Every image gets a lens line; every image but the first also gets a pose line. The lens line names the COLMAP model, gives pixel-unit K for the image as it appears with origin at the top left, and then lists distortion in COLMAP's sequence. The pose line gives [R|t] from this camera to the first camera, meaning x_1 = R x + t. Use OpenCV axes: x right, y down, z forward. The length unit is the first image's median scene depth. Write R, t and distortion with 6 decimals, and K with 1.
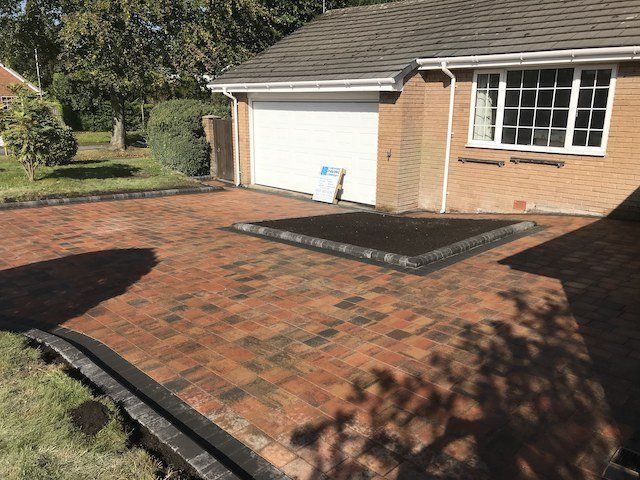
lens RADIAL K [[525.1, 0, 320.0], [0, 525.1, 240.0], [0, 0, 1]] dist [0.013305, 0.001545]
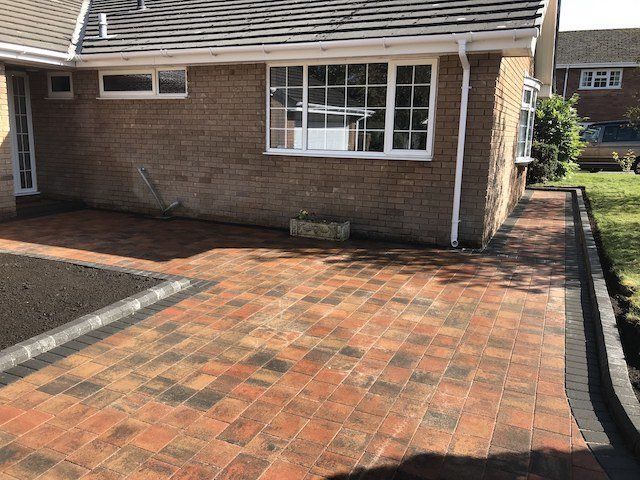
lens RADIAL K [[525.1, 0, 320.0], [0, 525.1, 240.0], [0, 0, 1]] dist [0.013305, 0.001545]
pose [[-0.344285, -0.212752, 0.914442, -0.789602], [0.211969, 0.931225, 0.296462, -0.268416], [-0.914624, 0.295901, -0.275510, 1.218941]]
